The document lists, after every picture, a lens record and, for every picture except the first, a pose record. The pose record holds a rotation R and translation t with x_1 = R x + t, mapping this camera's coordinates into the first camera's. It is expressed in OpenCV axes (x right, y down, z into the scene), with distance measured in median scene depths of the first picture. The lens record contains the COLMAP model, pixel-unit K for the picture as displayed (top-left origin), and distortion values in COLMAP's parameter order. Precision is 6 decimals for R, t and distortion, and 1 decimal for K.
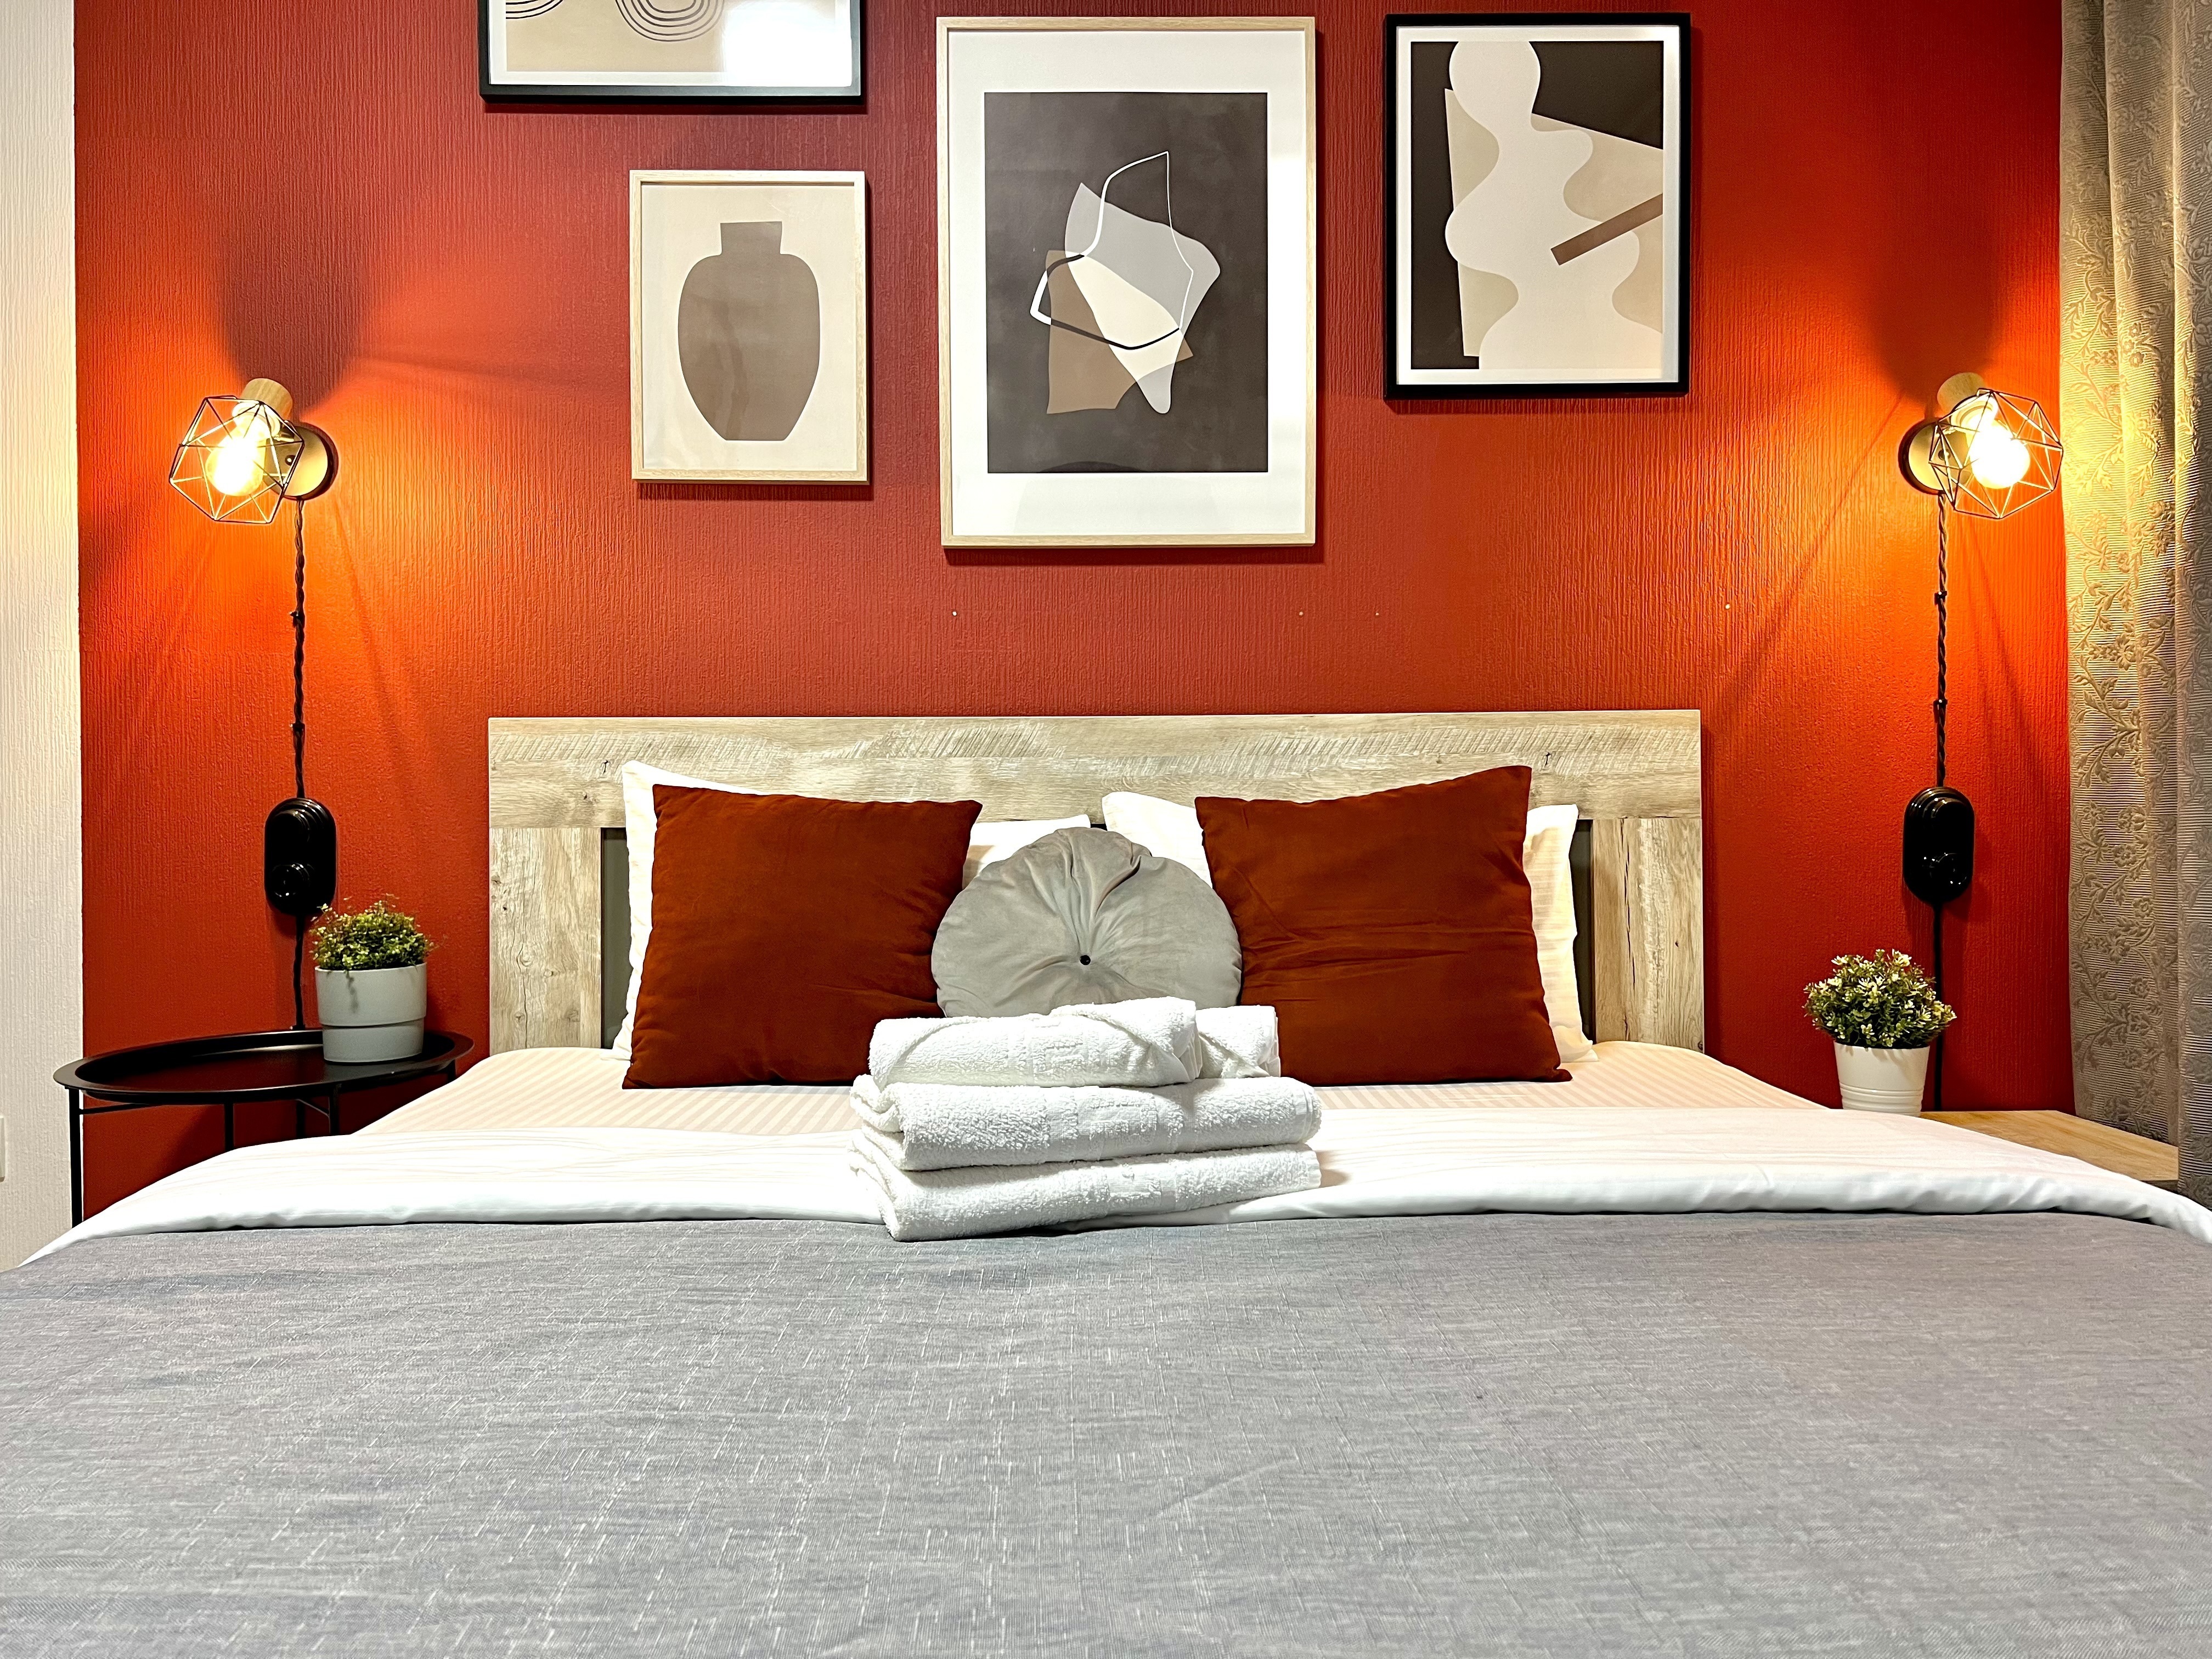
lens RADIAL K [[1670.1, 0, 1102.9], [0, 1670.1, 832.5], [0, 0, 1]] dist [0.005452, -0.007070]
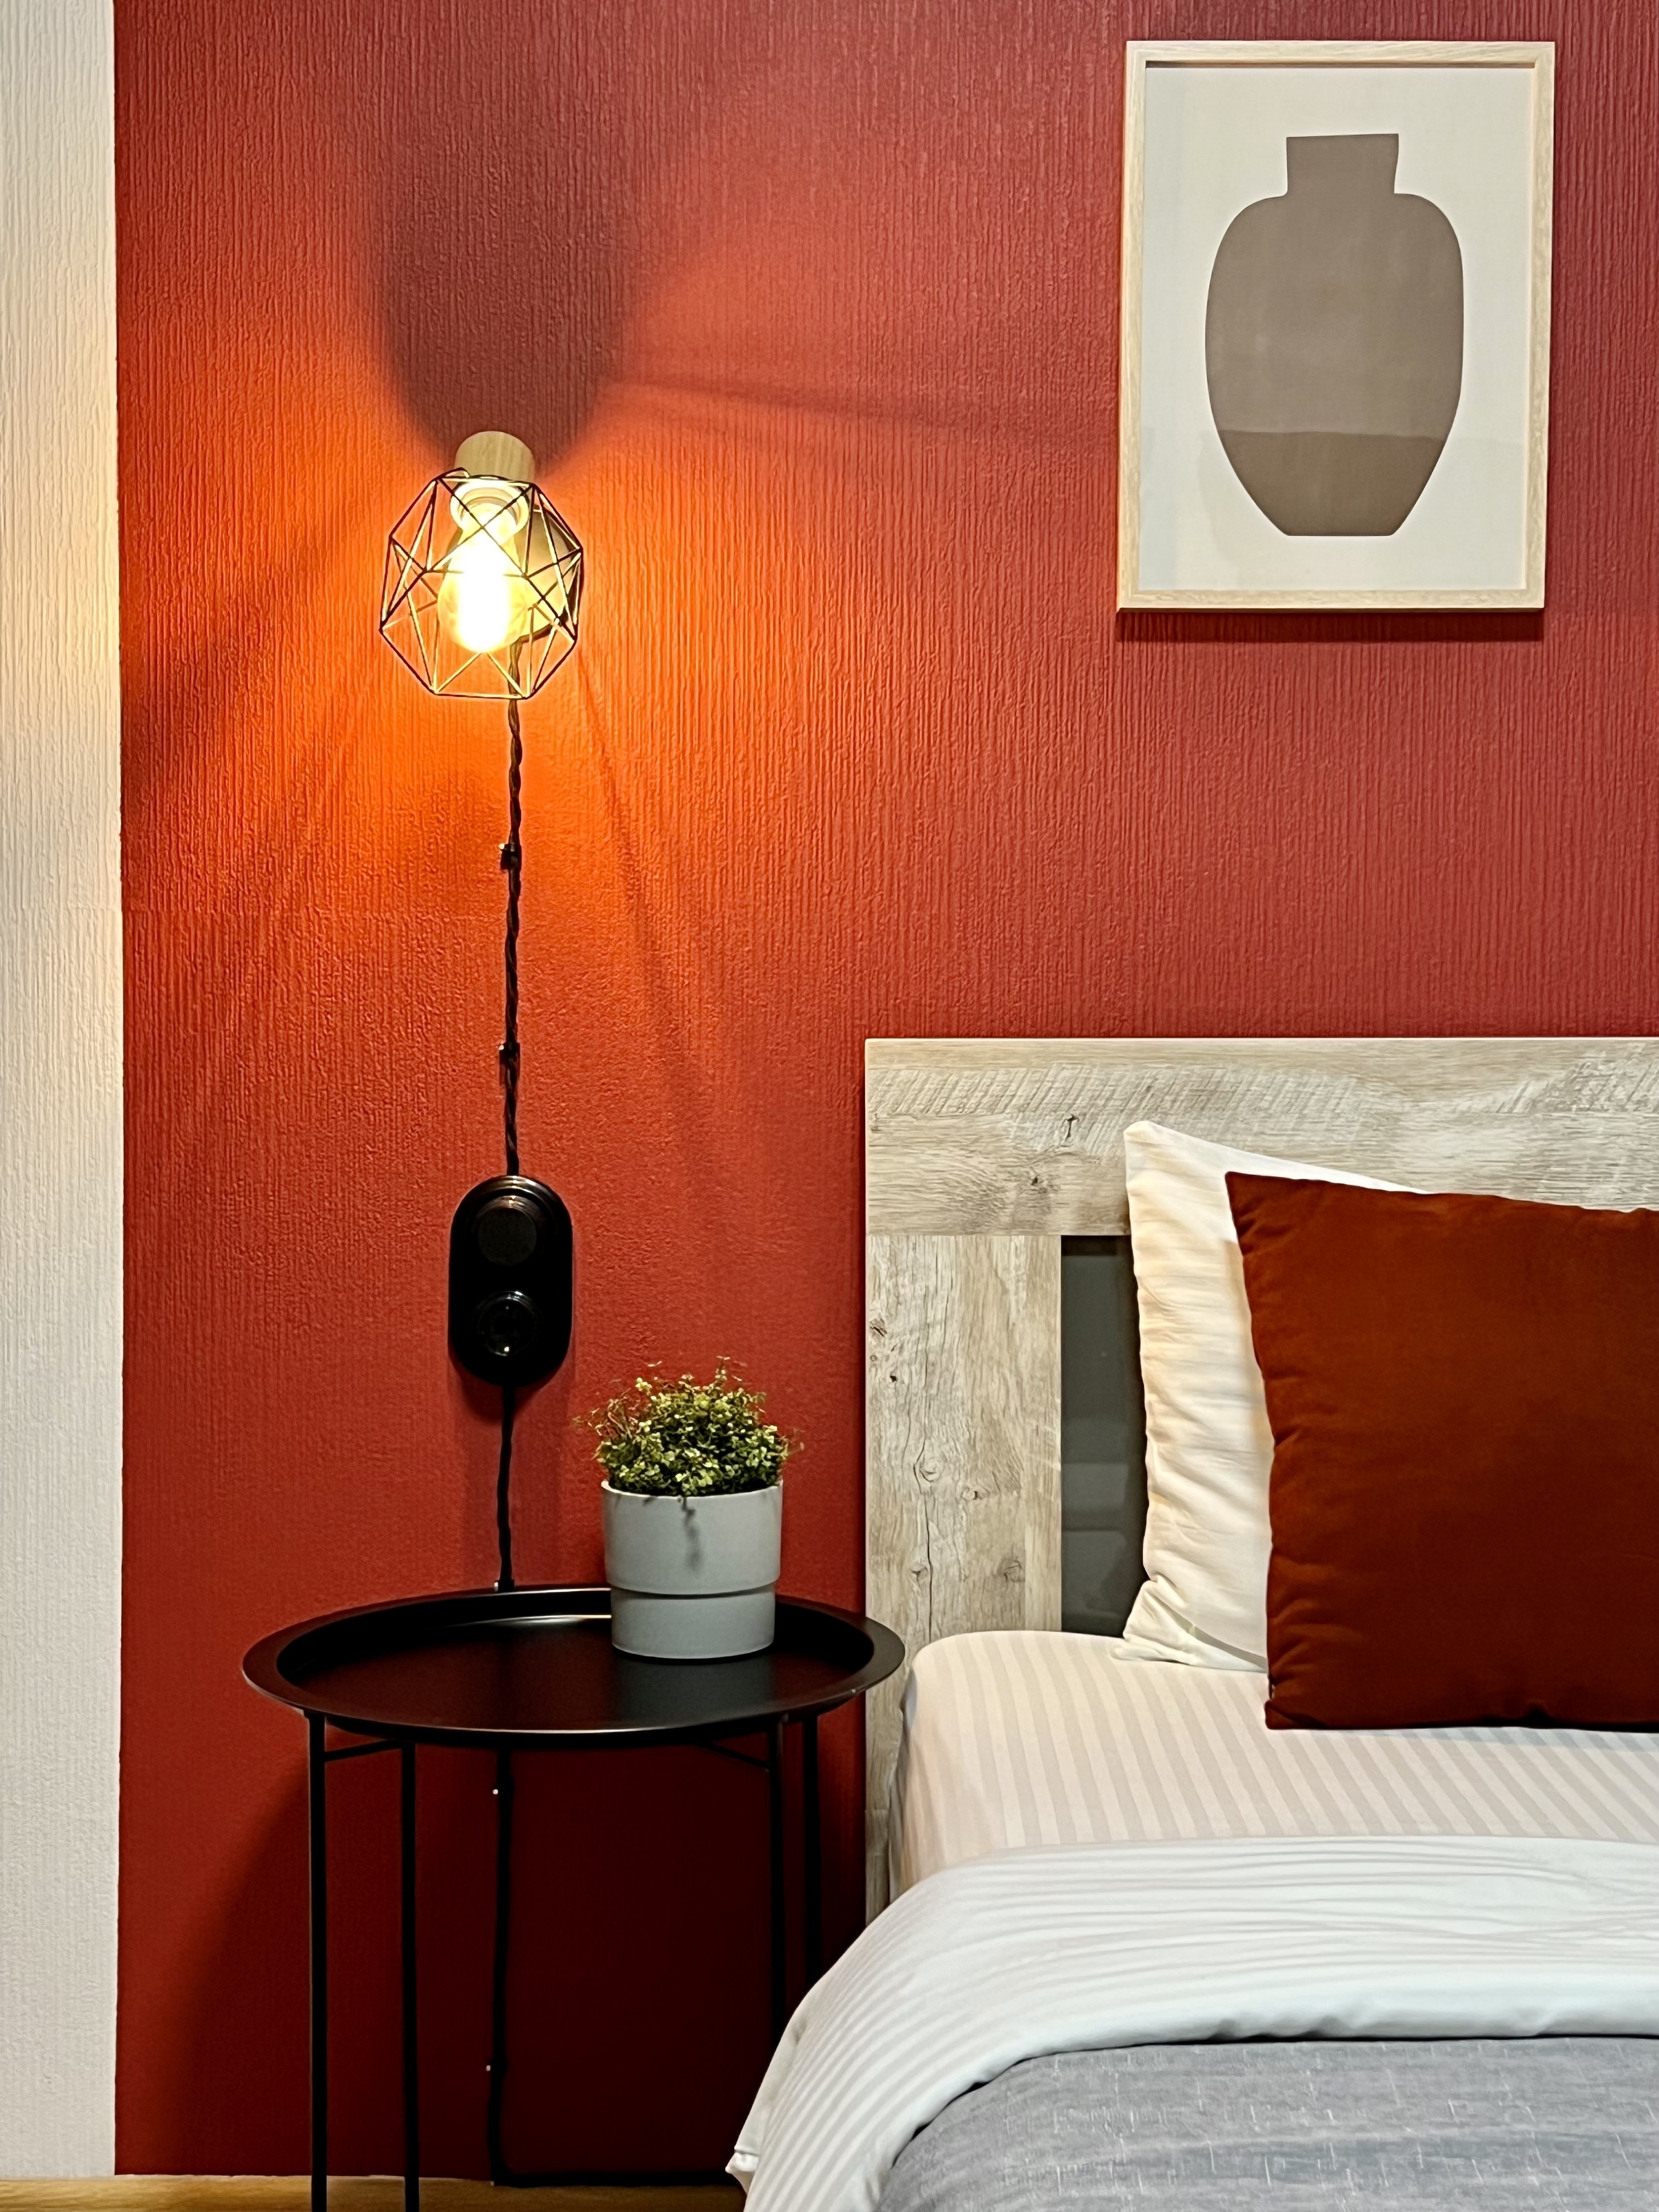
lens RADIAL K [[3395.8, 0, 832.4], [0, 3395.8, 1109.0], [0, 0, 1]] dist [0.105961, 0.000000]
pose [[0.999485, 0.007462, -0.031206, -0.342346], [-0.006713, 0.999689, 0.024029, -0.072034], [0.031376, -0.023807, 0.999224, -0.137845]]
